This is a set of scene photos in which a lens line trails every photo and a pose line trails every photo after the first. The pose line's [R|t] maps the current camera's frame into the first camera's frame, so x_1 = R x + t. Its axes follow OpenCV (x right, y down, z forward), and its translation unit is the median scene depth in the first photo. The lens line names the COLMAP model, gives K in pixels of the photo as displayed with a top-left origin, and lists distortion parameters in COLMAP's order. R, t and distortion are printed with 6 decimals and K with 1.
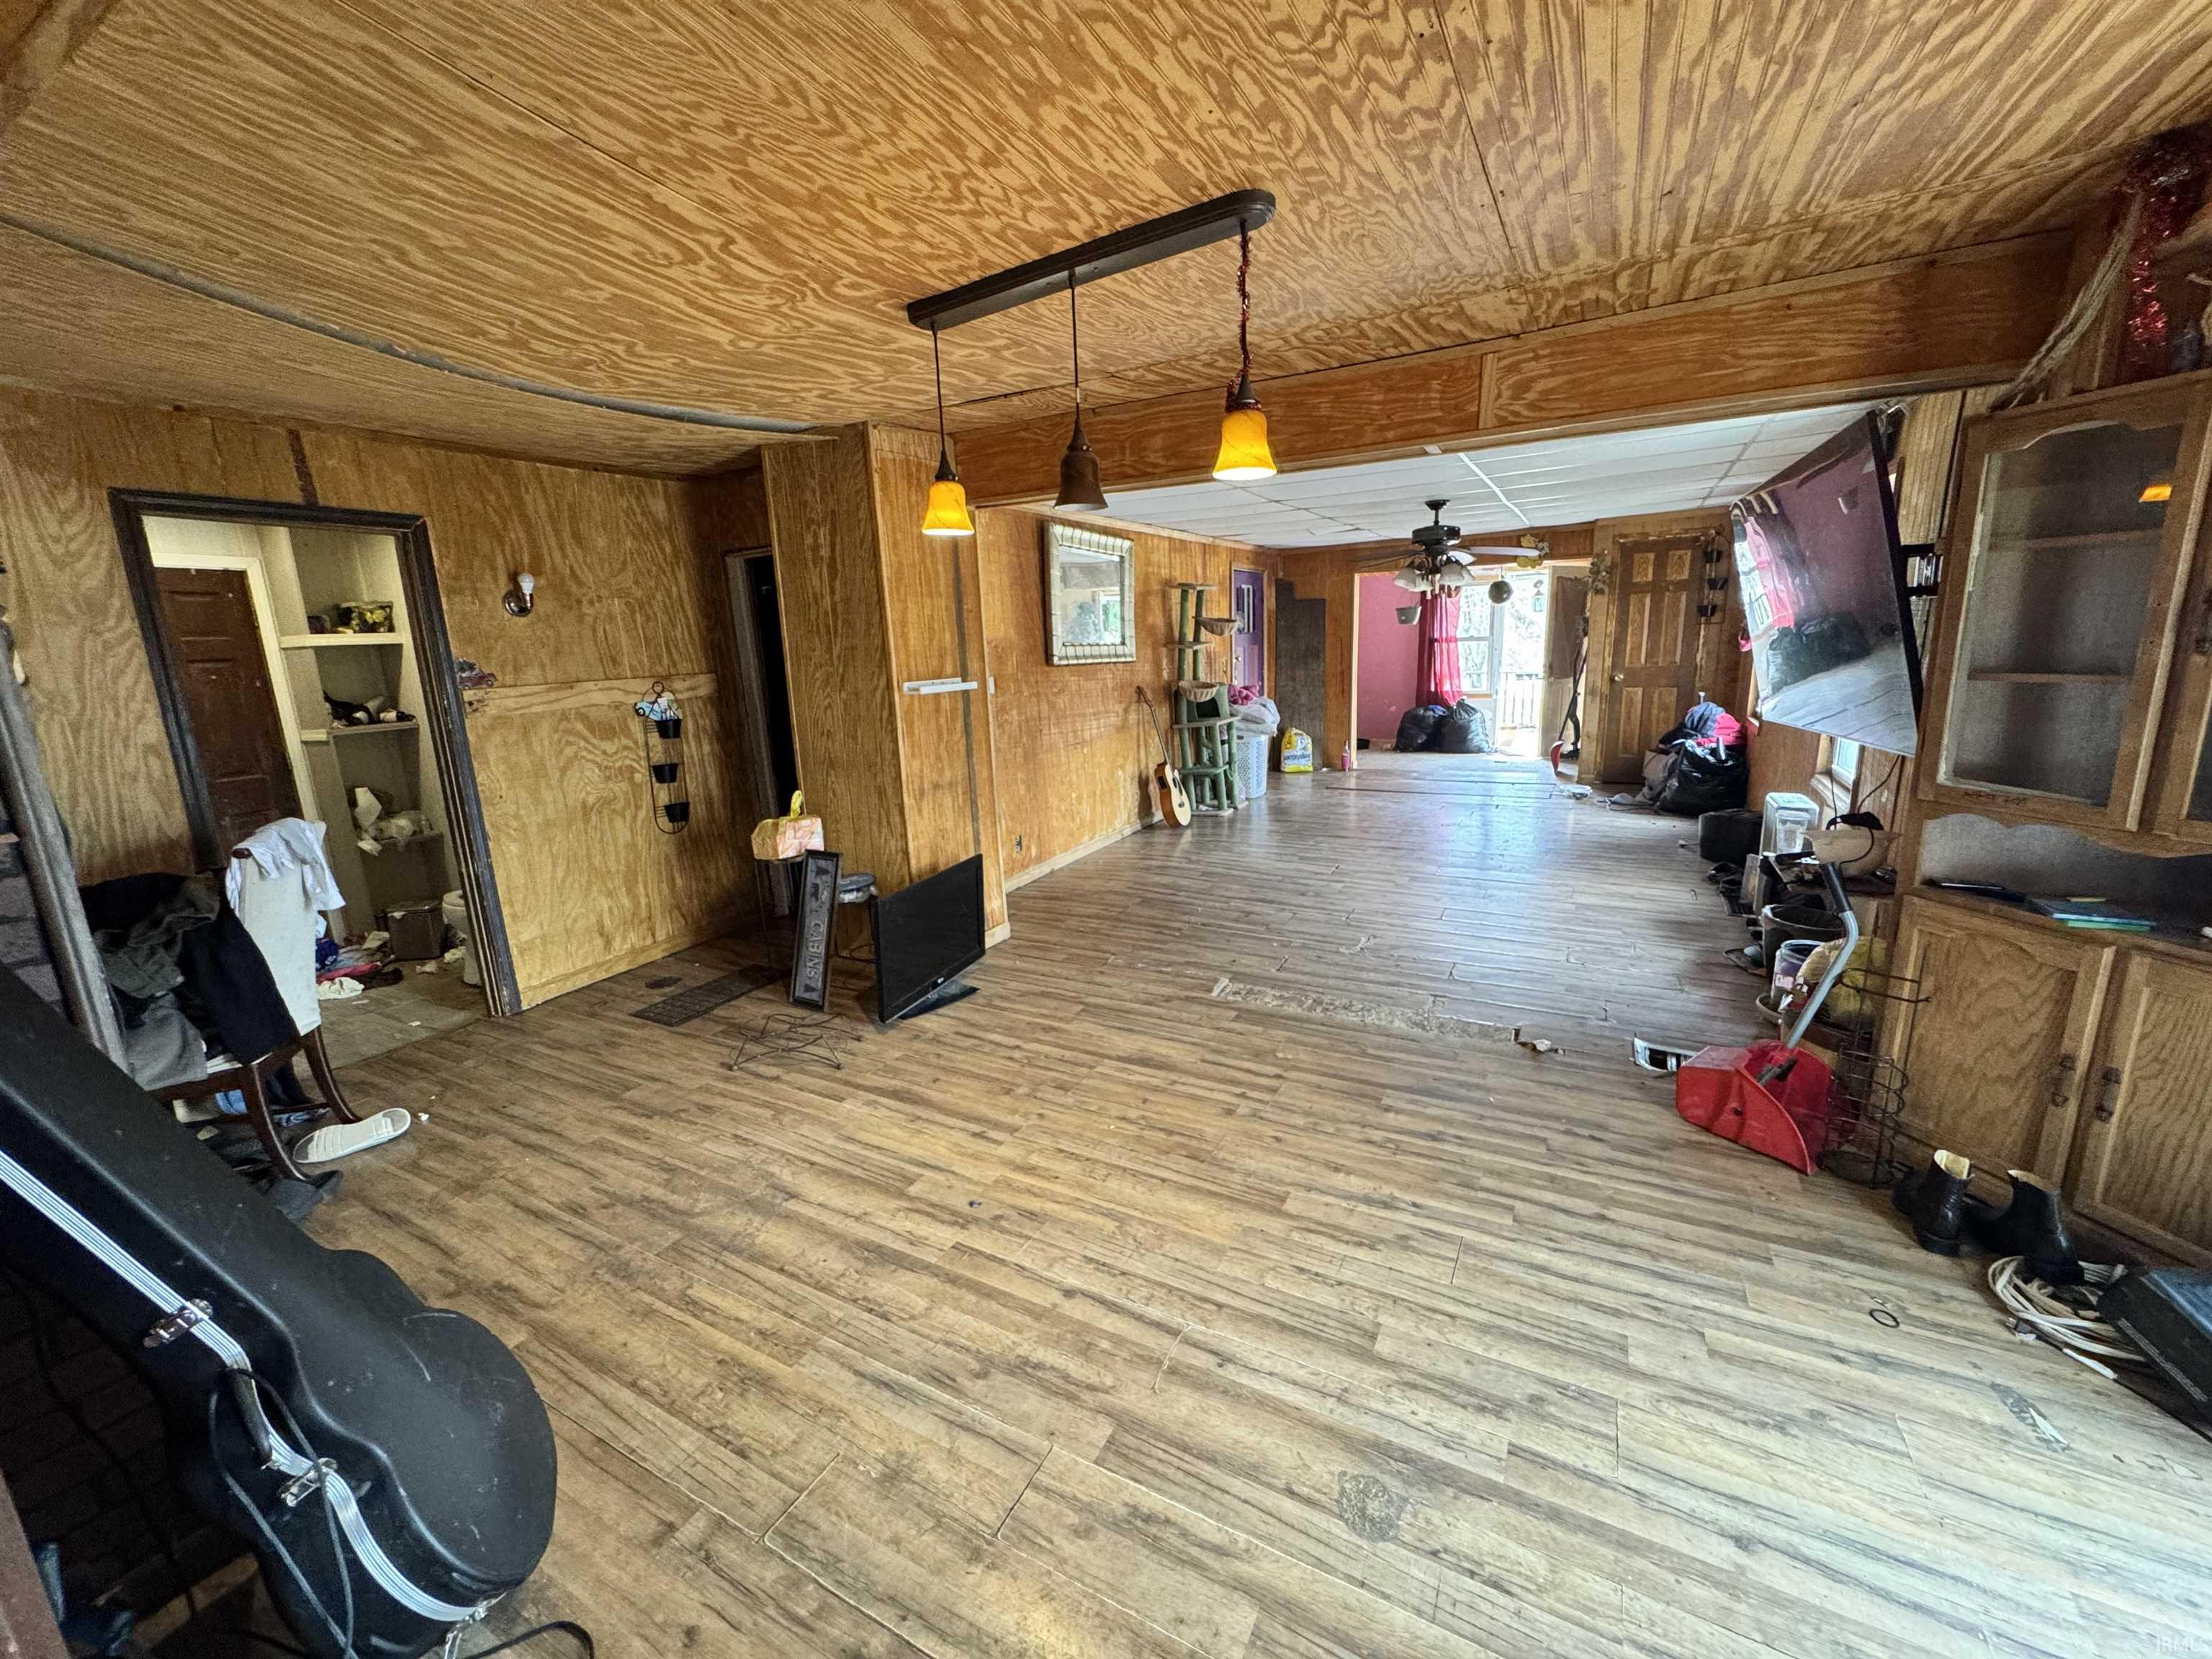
lens RADIAL K [[895.3, 0, 1116.9], [0, 895.3, 841.3], [0, 0, 1]] dist [0.001349, 0.000735]
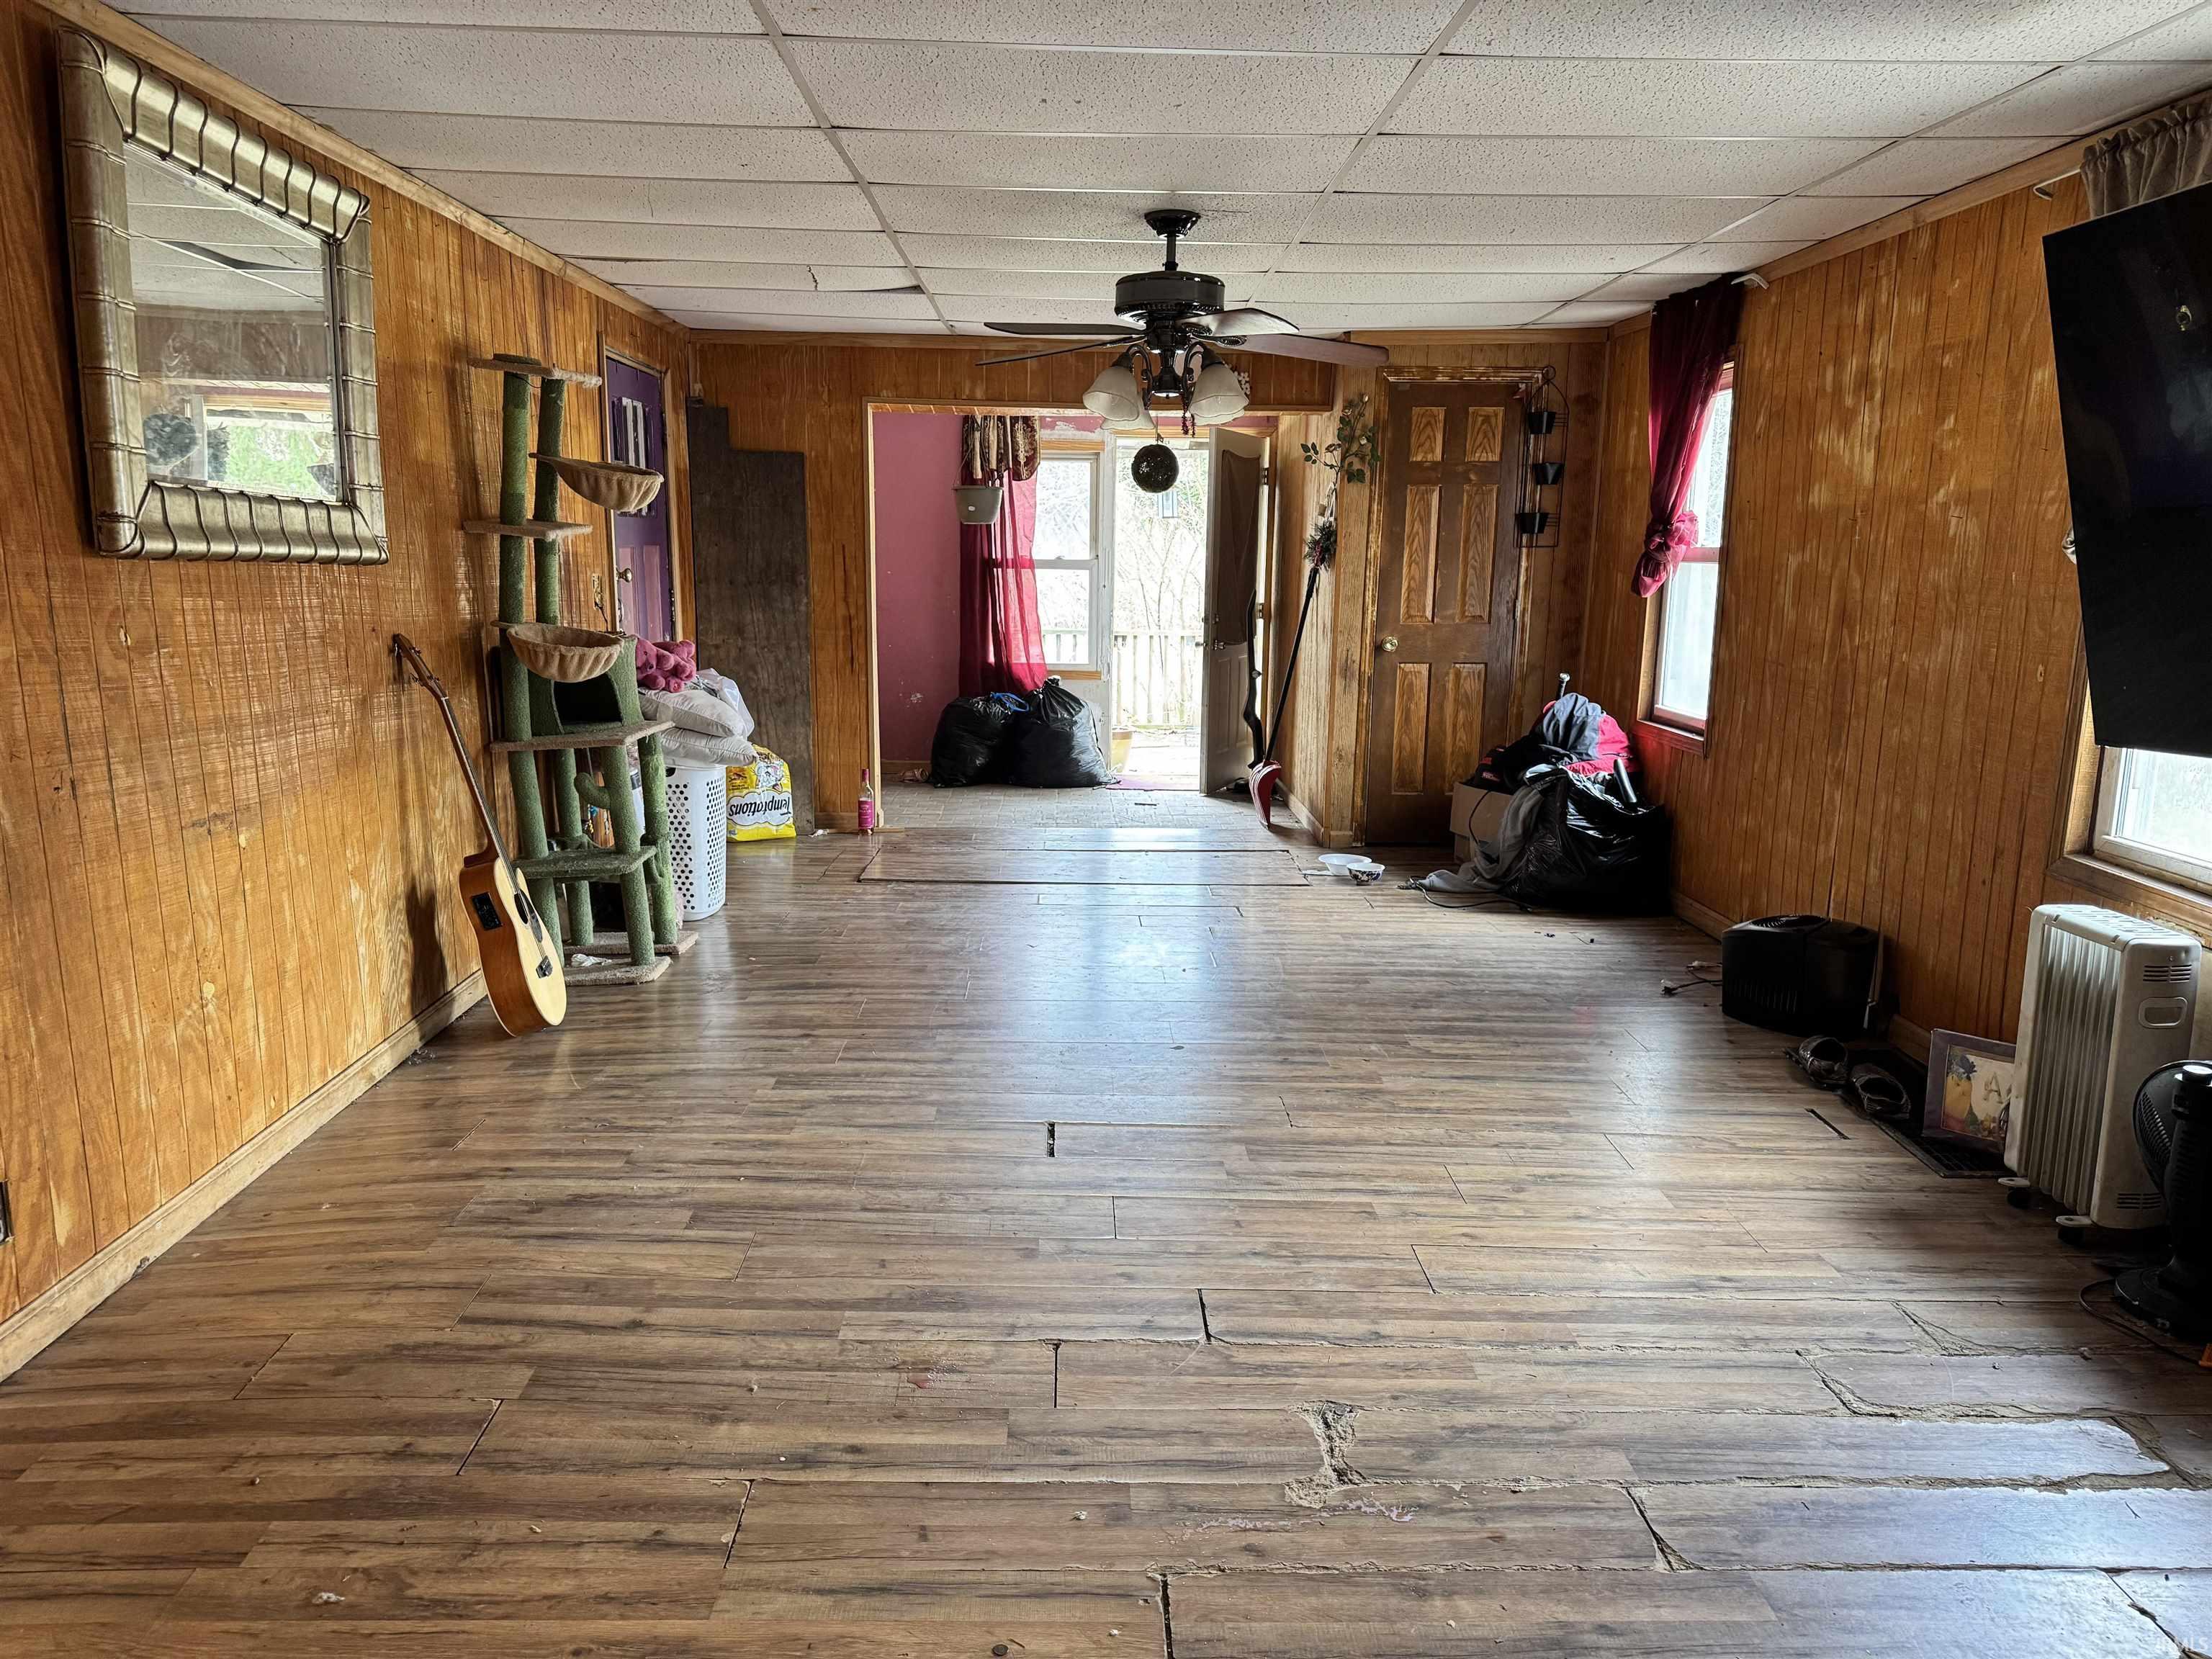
lens RADIAL K [[1580.1, 0, 1114.3], [0, 1580.1, 857.5], [0, 0, 1]] dist [0.032536, -0.029291]
pose [[0.870105, -0.043772, 0.490919, -0.036839], [0.063619, 0.997690, -0.023801, -0.052622], [-0.488744, 0.051942, 0.870880, 0.318046]]
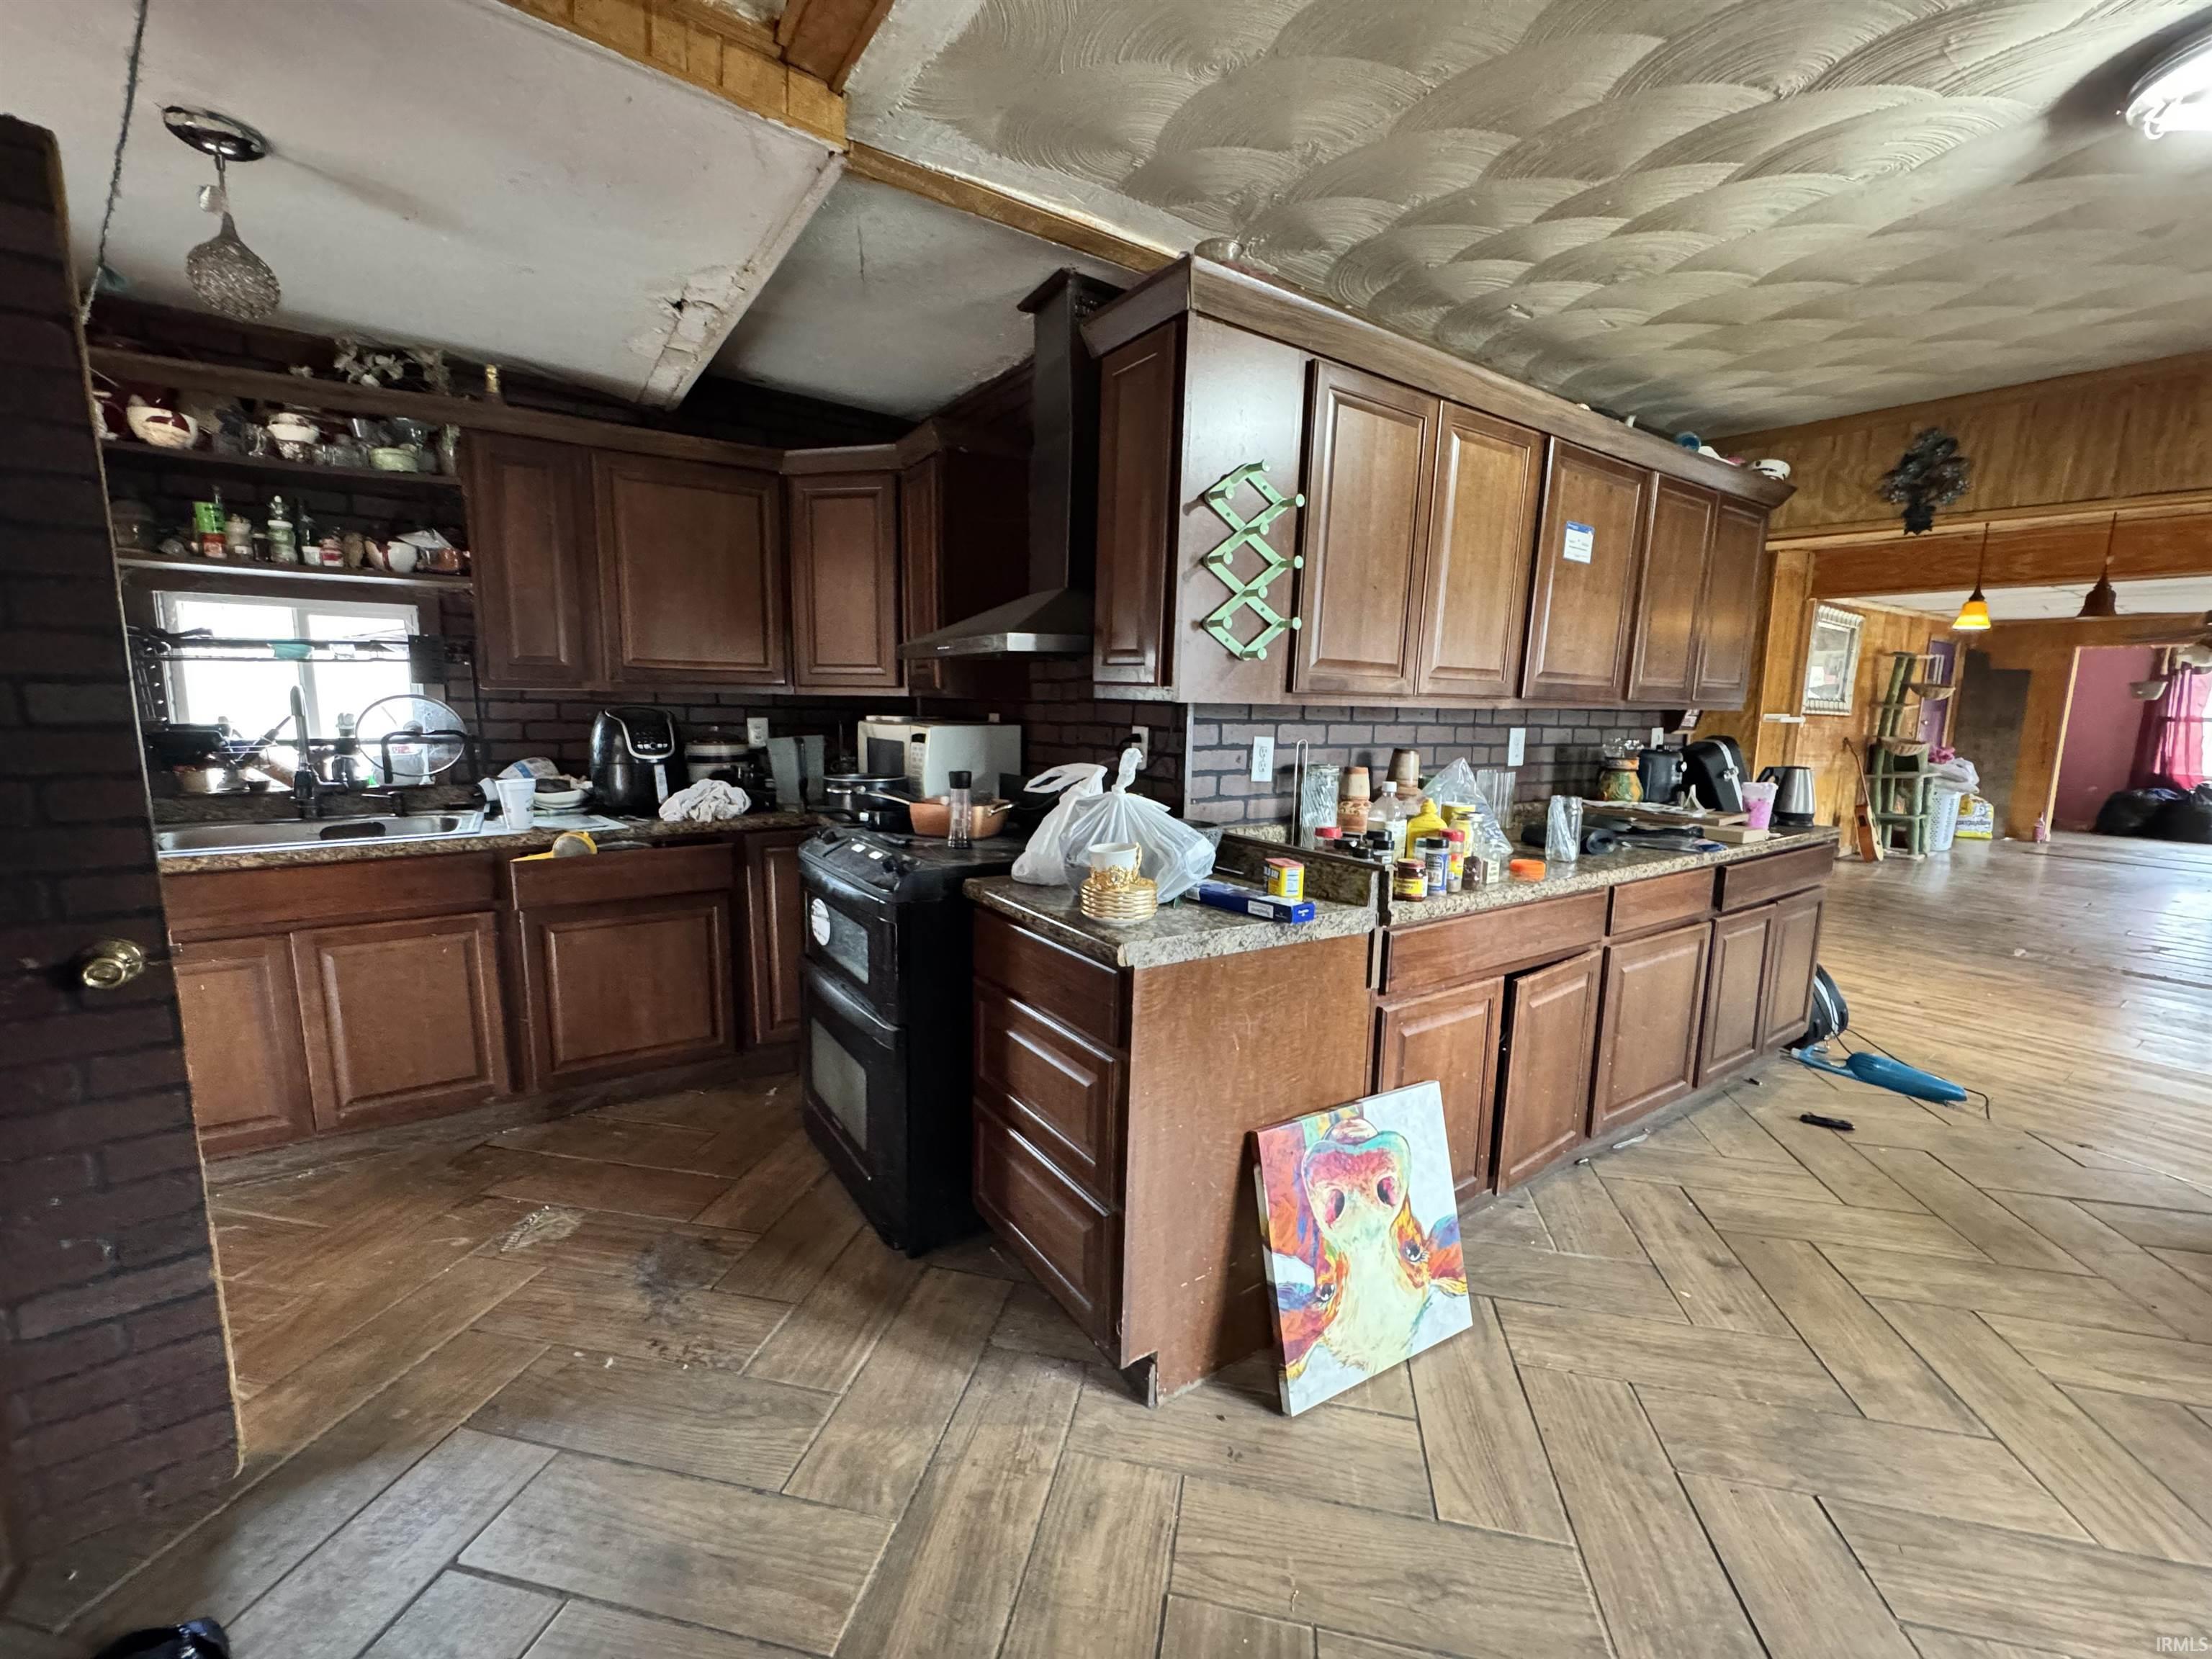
lens RADIAL K [[895.3, 0, 1111.4], [0, 895.3, 835.6], [0, 0, 1]] dist [0.001349, 0.000735]
pose [[0.887580, 0.116387, -0.445709, -0.273269], [-0.145817, 0.988788, -0.032179, 0.123553], [0.436967, 0.093553, 0.894599, -0.430141]]
